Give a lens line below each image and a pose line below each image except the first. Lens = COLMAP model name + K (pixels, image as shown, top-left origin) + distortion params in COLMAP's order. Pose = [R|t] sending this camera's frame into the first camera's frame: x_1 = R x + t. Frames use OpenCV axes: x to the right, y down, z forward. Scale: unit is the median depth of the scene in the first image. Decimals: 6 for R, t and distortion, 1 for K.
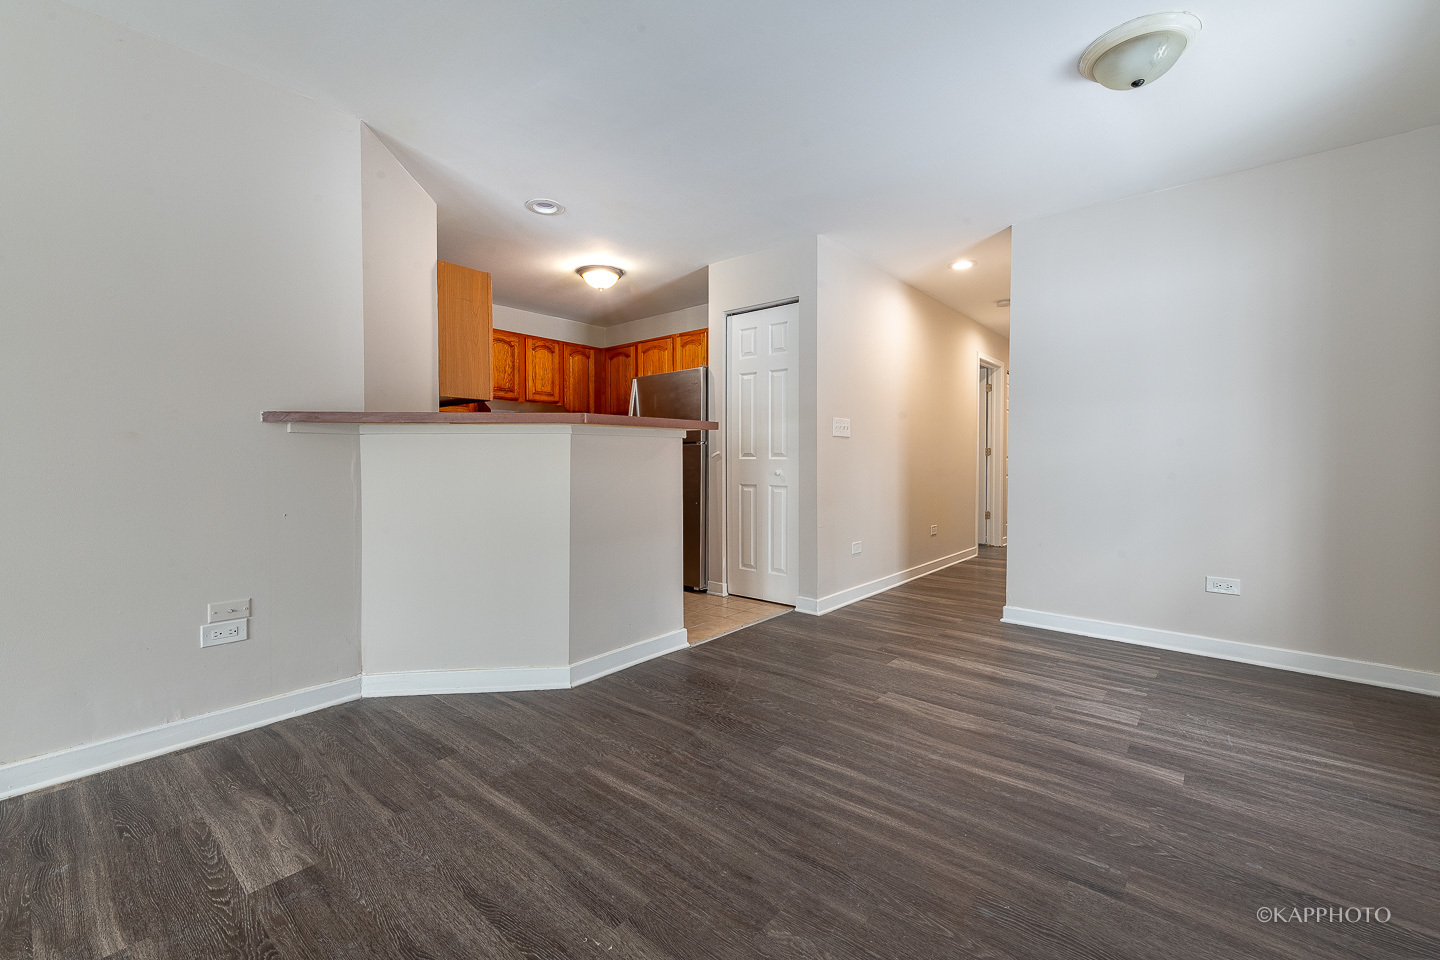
lens RADIAL K [[624.4, 0, 712.2], [0, 624.4, 465.9], [0, 0, 1]] dist [0.001918, -0.000197]
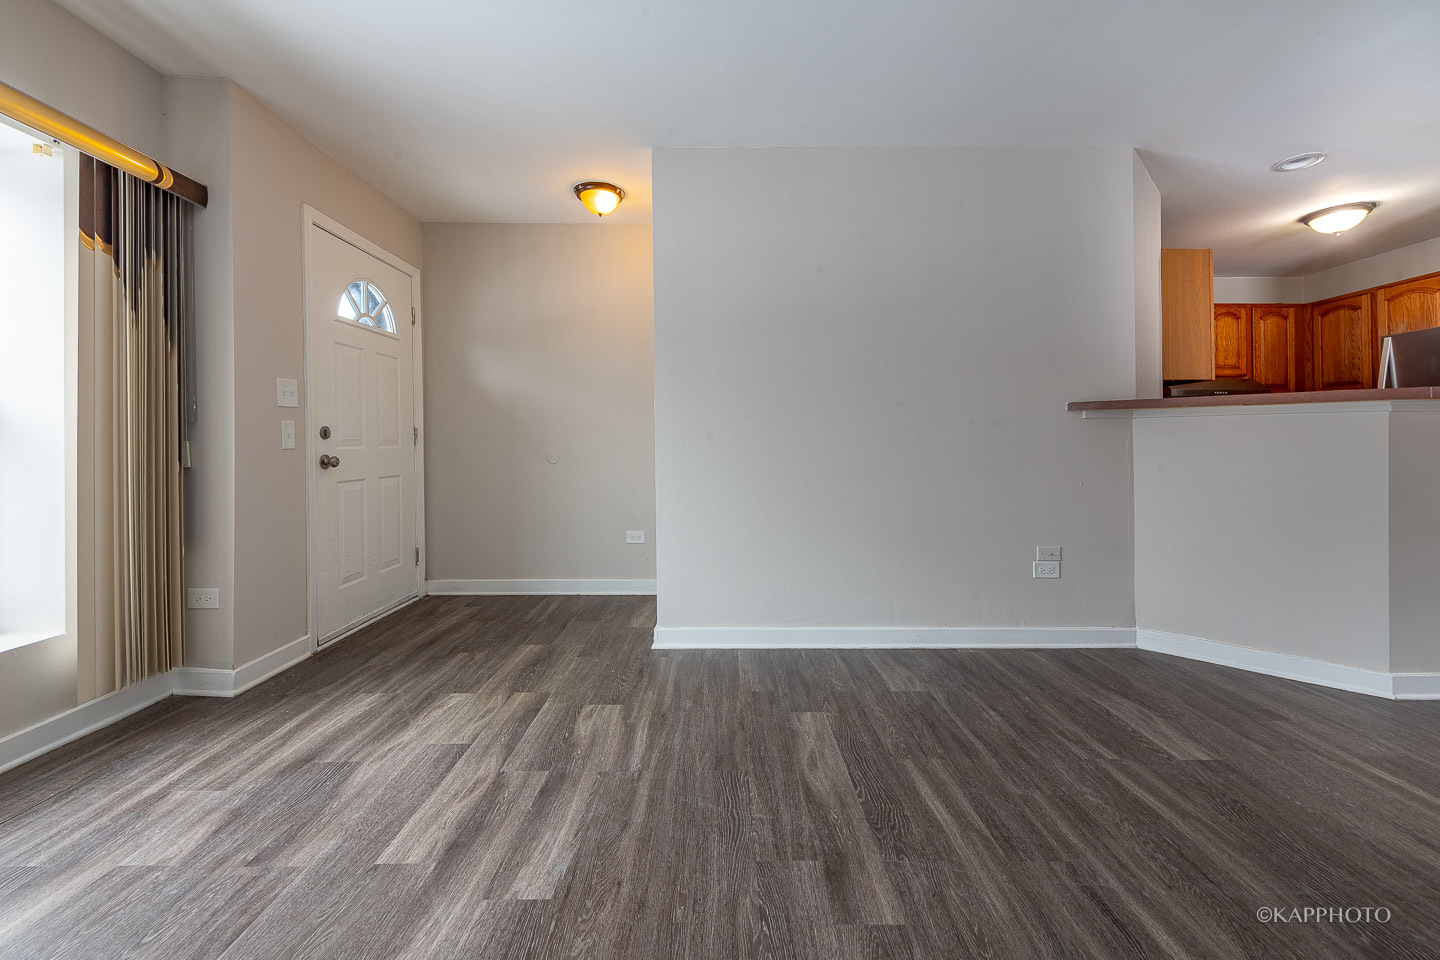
lens RADIAL K [[625.6, 0, 691.8], [0, 625.6, 437.6], [0, 0, 1]] dist [0.012005, -0.004864]
pose [[0.644293, -0.003909, -0.764769, -0.083805], [-0.010694, 0.999843, -0.014121, 0.004143], [0.764704, 0.017277, 0.644150, -0.154094]]
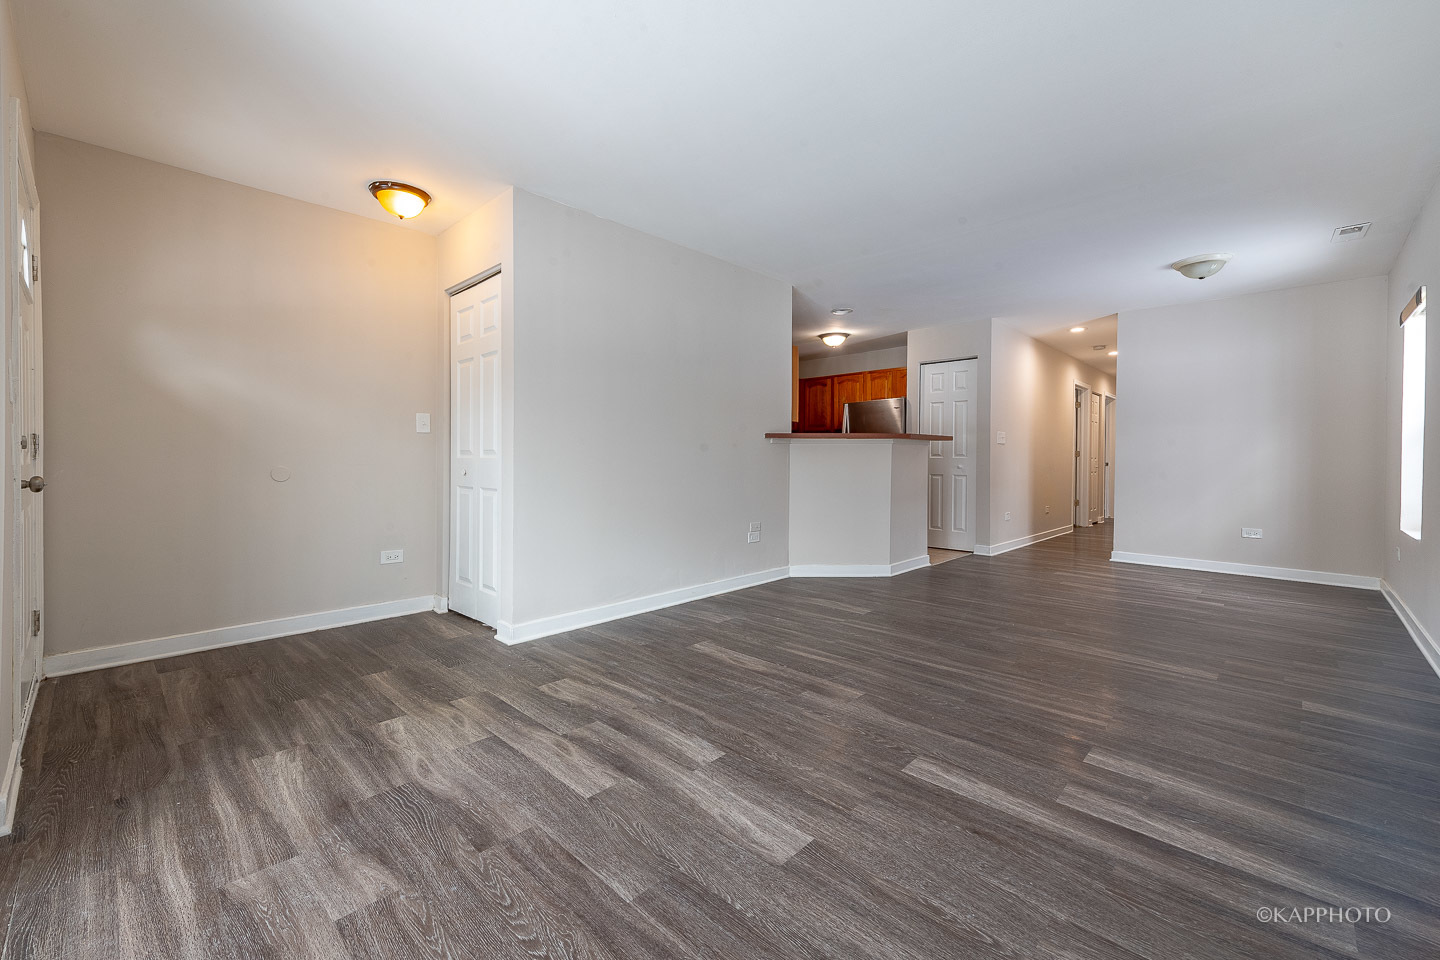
lens RADIAL K [[583.2, 0, 751.3], [0, 583.2, 458.3], [0, 0, 1]] dist [0.003593, -0.000380]
pose [[0.998844, 0.003109, -0.047959, -0.290712], [-0.003669, 0.999926, -0.011592, 0.007545], [0.047920, 0.011754, 0.998782, -0.405440]]
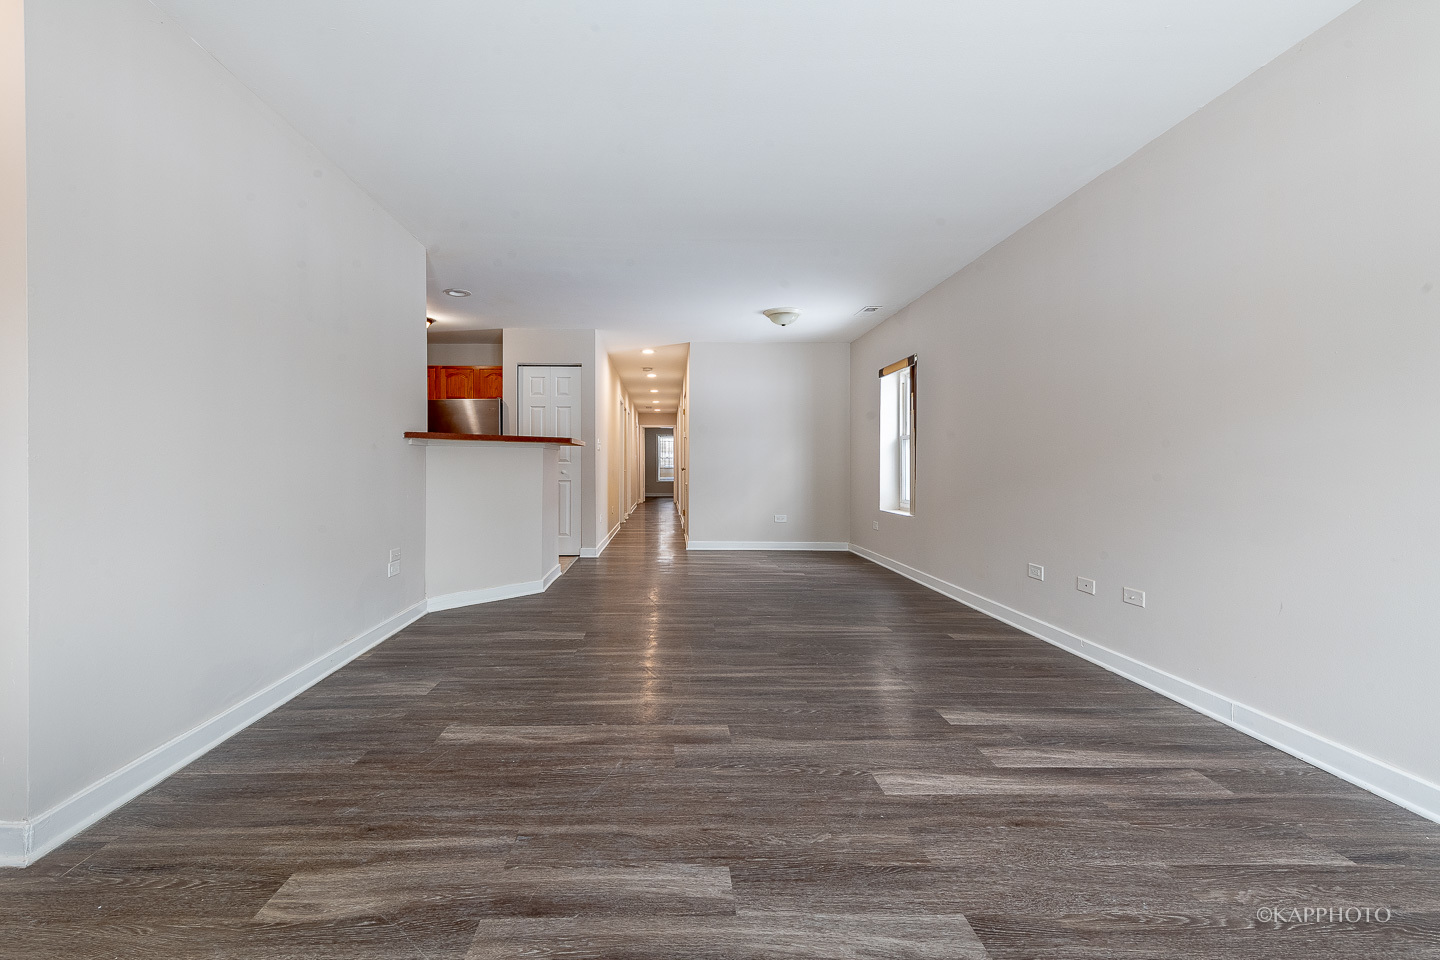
lens RADIAL K [[569.7, 0, 663.6], [0, 569.7, 461.6], [0, 0, 1]] dist [0.011059, -0.004037]
pose [[0.762292, 0.003734, 0.647222, -0.525644], [0.006708, 0.999884, -0.013669, 0.005017], [-0.647198, 0.014761, 0.762179, -0.216736]]
